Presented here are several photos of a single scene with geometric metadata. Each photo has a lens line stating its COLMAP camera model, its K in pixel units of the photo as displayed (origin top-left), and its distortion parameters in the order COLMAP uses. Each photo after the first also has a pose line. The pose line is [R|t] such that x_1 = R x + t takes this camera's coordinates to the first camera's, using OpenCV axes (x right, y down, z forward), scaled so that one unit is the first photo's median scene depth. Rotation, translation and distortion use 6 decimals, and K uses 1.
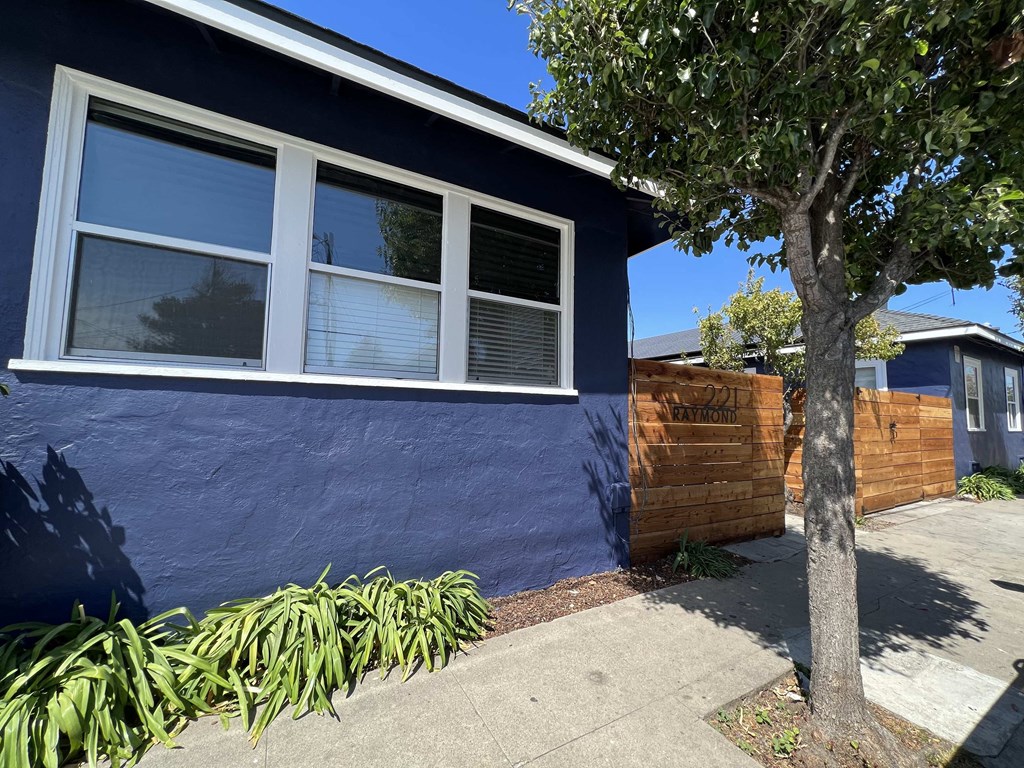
lens RADIAL K [[396.2, 0, 514.0], [0, 396.2, 386.2], [0, 0, 1]] dist [-0.000857, -0.000004]
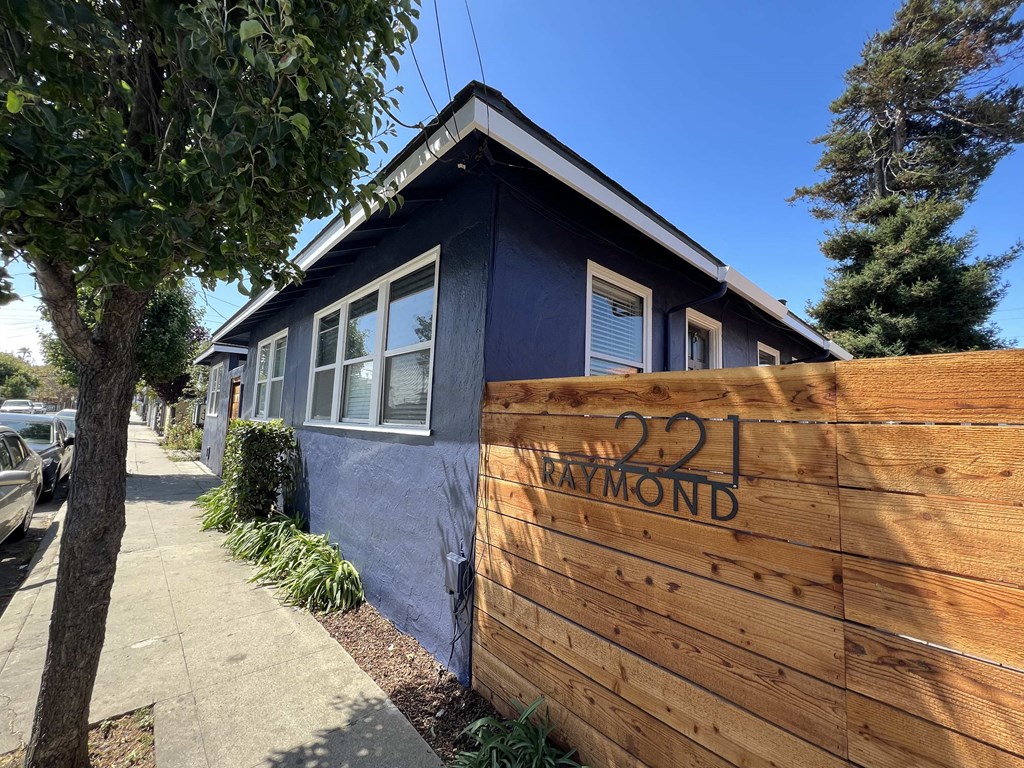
lens RADIAL K [[414.7, 0, 512.8], [0, 414.7, 381.2], [0, 0, 1]] dist [-0.002445, -0.000240]
pose [[0.229631, -0.116139, -0.966324, 0.990447], [0.029155, 0.993230, -0.112445, 0.010250], [0.972841, -0.002353, 0.231462, 0.850679]]
